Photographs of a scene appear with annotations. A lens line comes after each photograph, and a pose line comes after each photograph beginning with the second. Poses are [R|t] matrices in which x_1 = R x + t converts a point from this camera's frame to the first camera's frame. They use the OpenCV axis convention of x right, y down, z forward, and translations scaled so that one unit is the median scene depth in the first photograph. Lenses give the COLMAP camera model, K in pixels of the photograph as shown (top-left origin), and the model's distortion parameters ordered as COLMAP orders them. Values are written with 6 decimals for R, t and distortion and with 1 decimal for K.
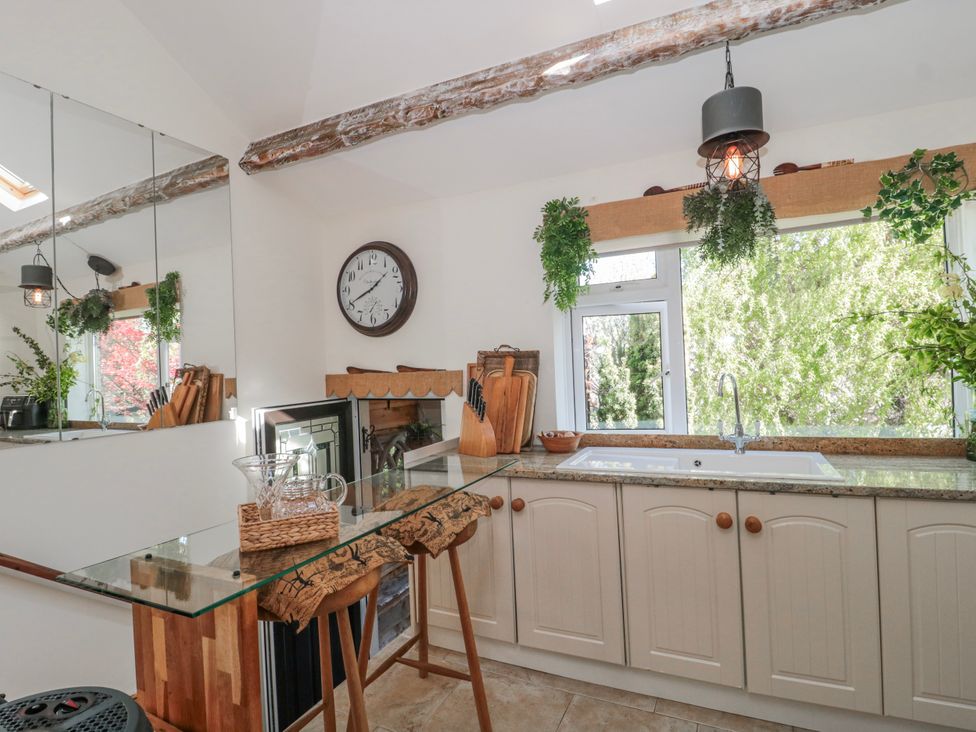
lens RADIAL K [[524.5, 0, 486.3], [0, 524.5, 366.3], [0, 0, 1]] dist [0.000602, -0.010496]
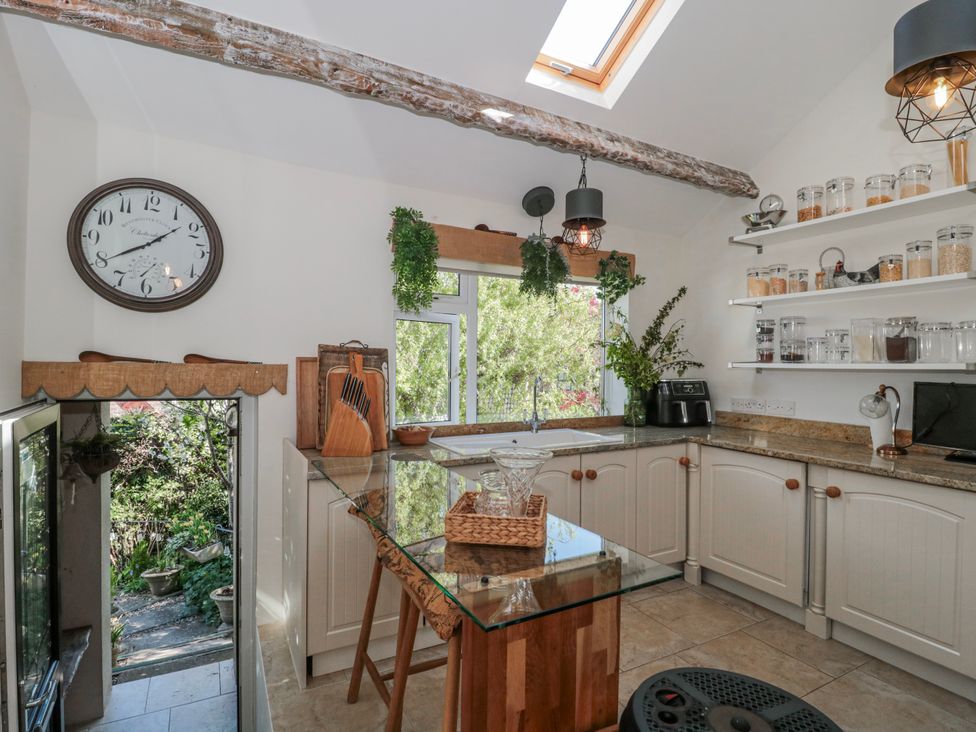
lens RADIAL K [[524.5, 0, 487.7], [0, 524.5, 365.7], [0, 0, 1]] dist [0.000602, -0.010496]
pose [[0.571114, 0.043154, 0.819735, -0.693956], [-0.033354, 0.999012, -0.029354, 0.029525], [-0.820193, -0.010577, 0.571990, 0.277908]]
